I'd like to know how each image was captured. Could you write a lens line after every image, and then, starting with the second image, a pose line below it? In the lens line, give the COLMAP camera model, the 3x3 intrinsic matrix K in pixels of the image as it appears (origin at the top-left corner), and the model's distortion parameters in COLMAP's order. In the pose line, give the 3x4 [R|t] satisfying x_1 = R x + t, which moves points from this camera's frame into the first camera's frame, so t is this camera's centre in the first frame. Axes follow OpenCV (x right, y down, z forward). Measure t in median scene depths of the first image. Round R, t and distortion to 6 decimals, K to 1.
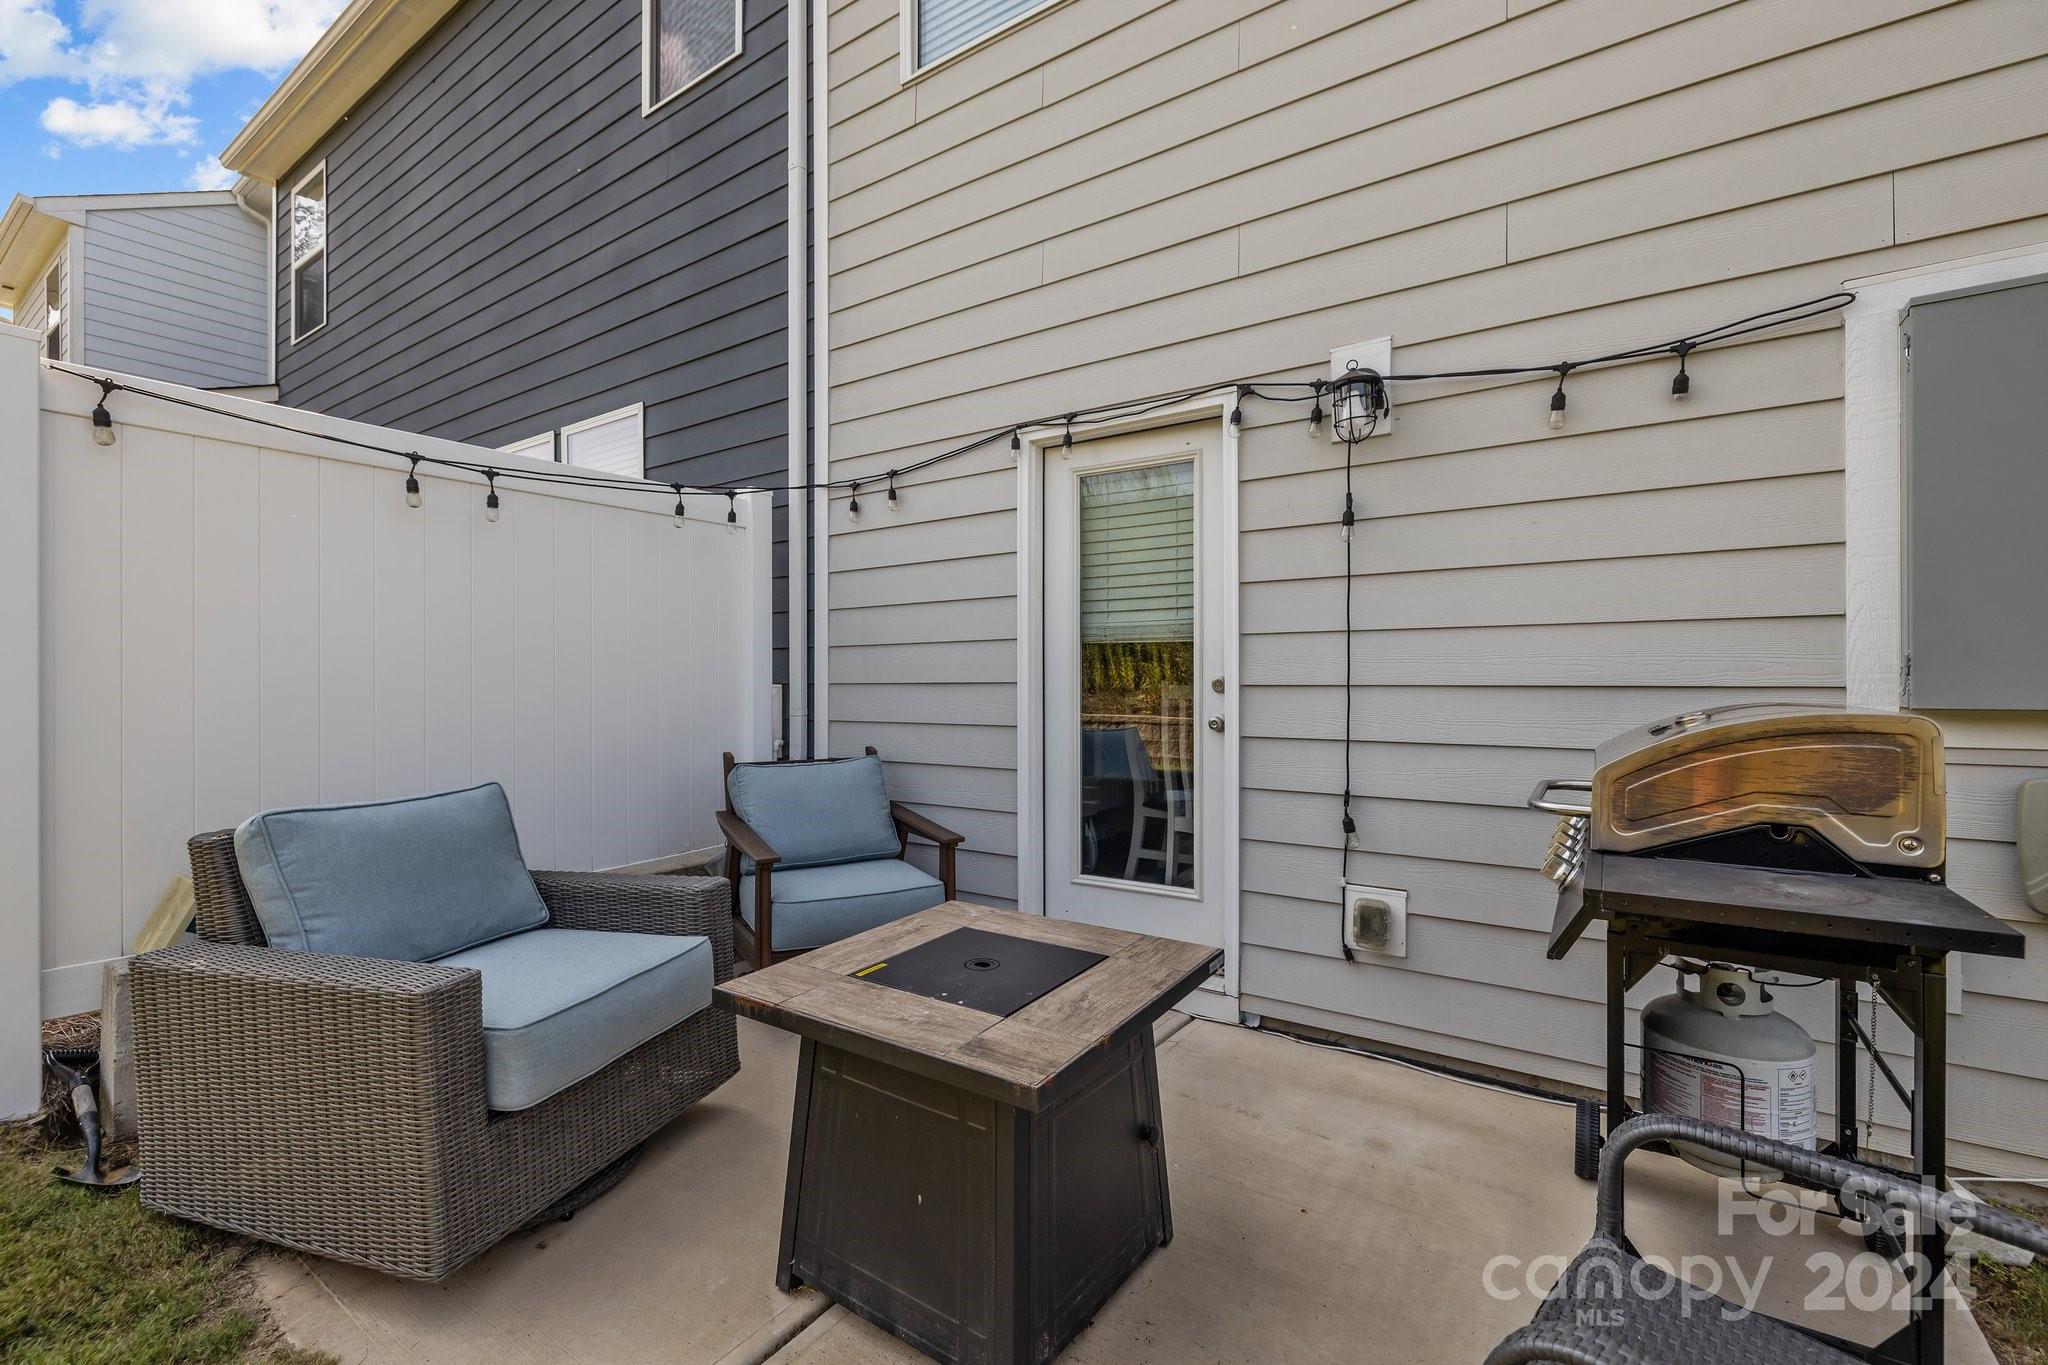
lens RADIAL K [[864.6, 0, 1010.9], [0, 864.6, 668.9], [0, 0, 1]] dist [-0.007150, 0.000275]
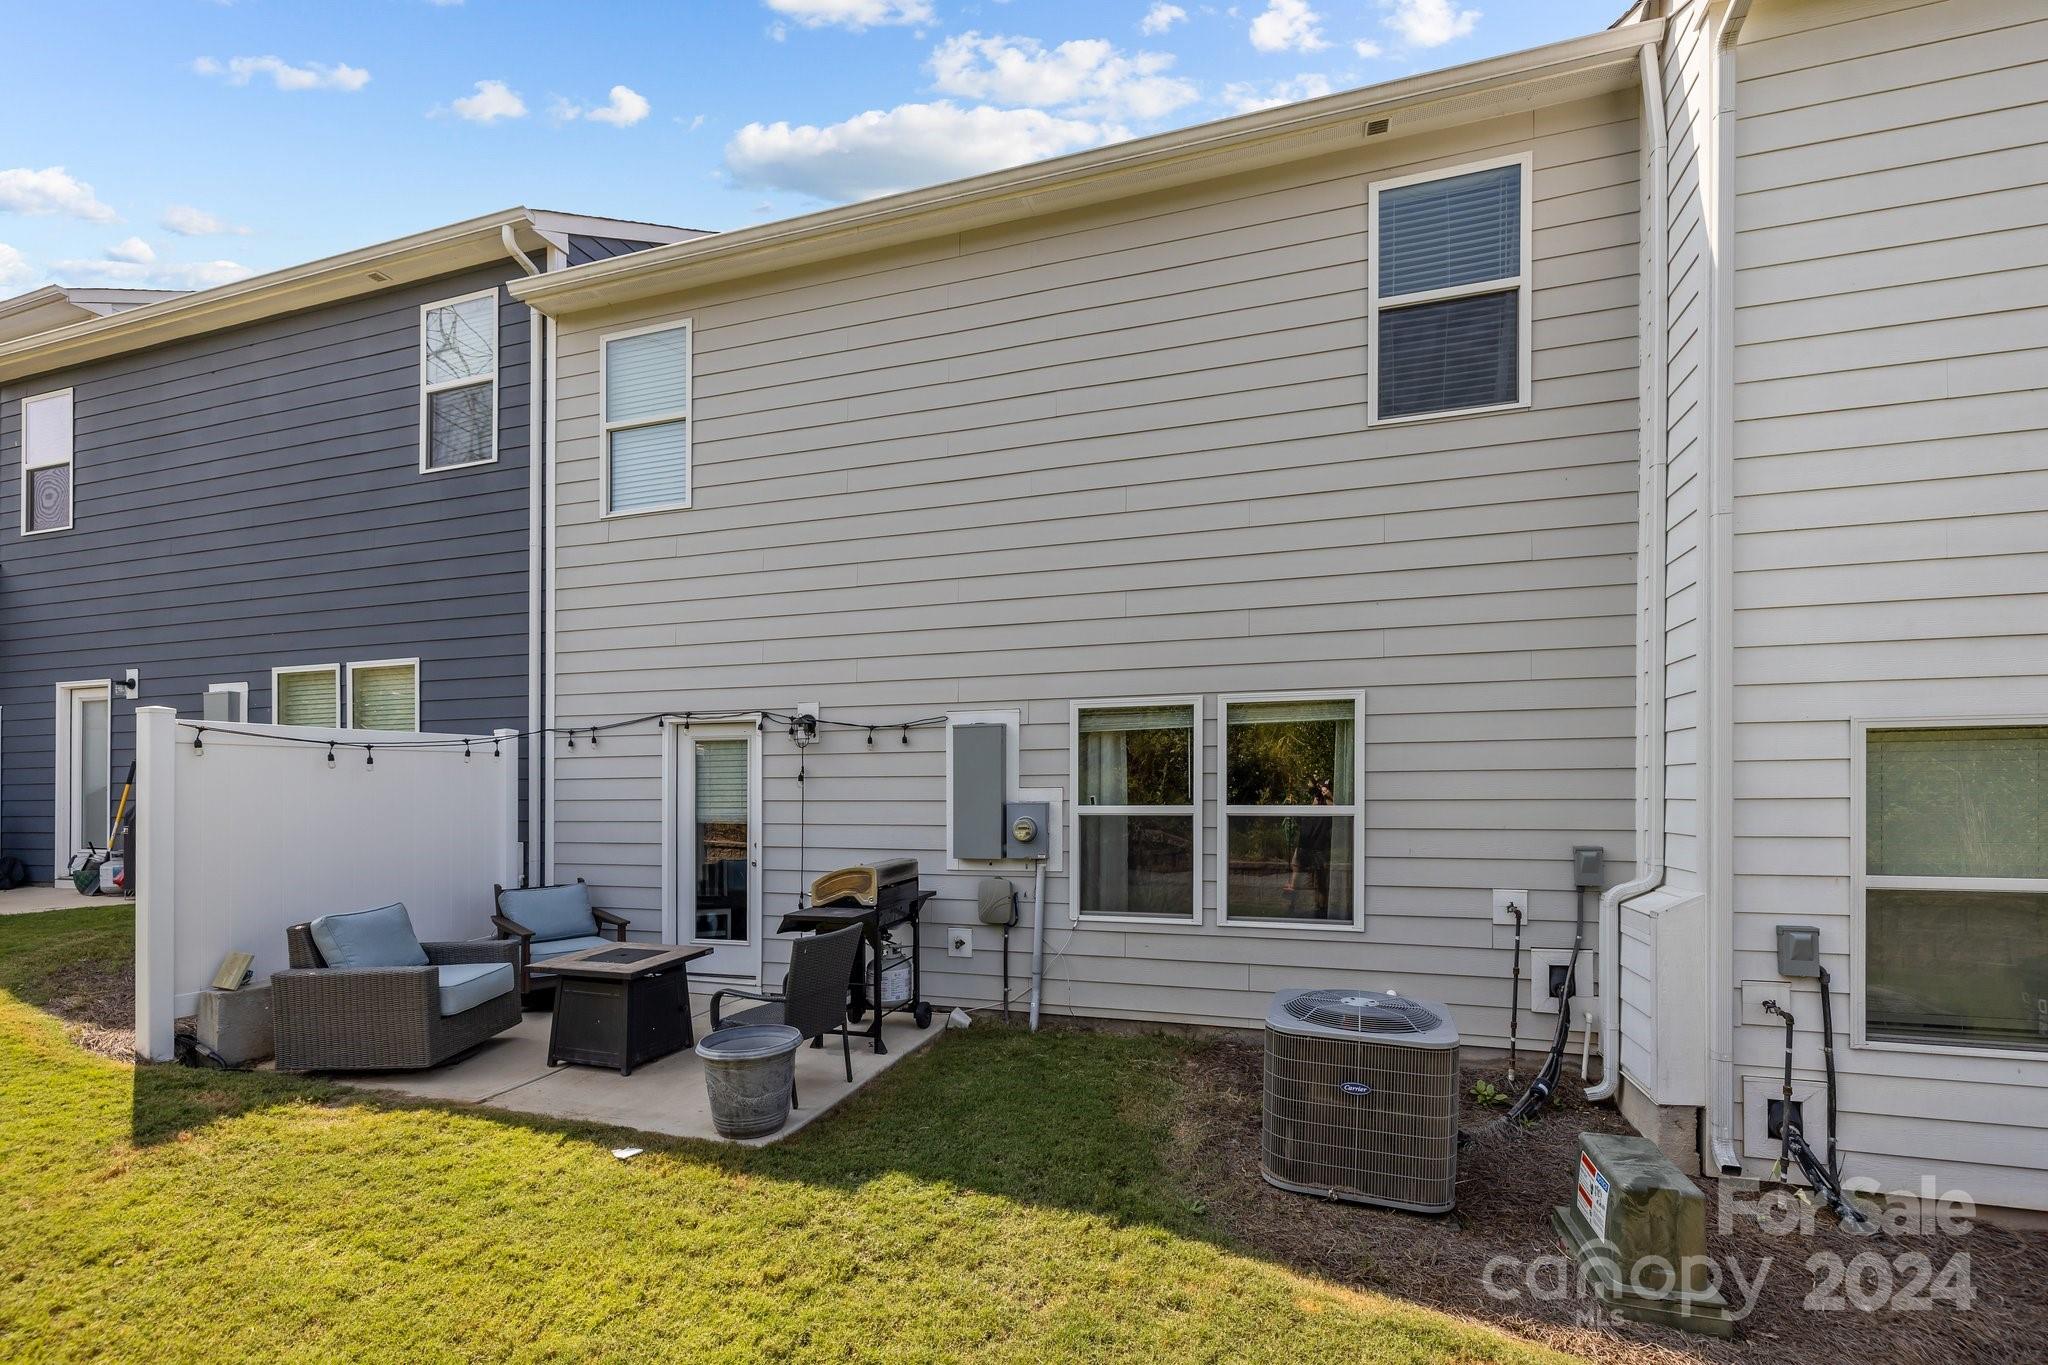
lens RADIAL K [[879.8, 0, 1017.9], [0, 879.8, 757.7], [0, 0, 1]] dist [-0.017212, -0.000421]
pose [[0.951881, 0.002353, 0.306460, 0.172149], [0.002255, 0.999890, -0.014680, -0.153132], [-0.306461, 0.014665, 0.951770, -1.202260]]
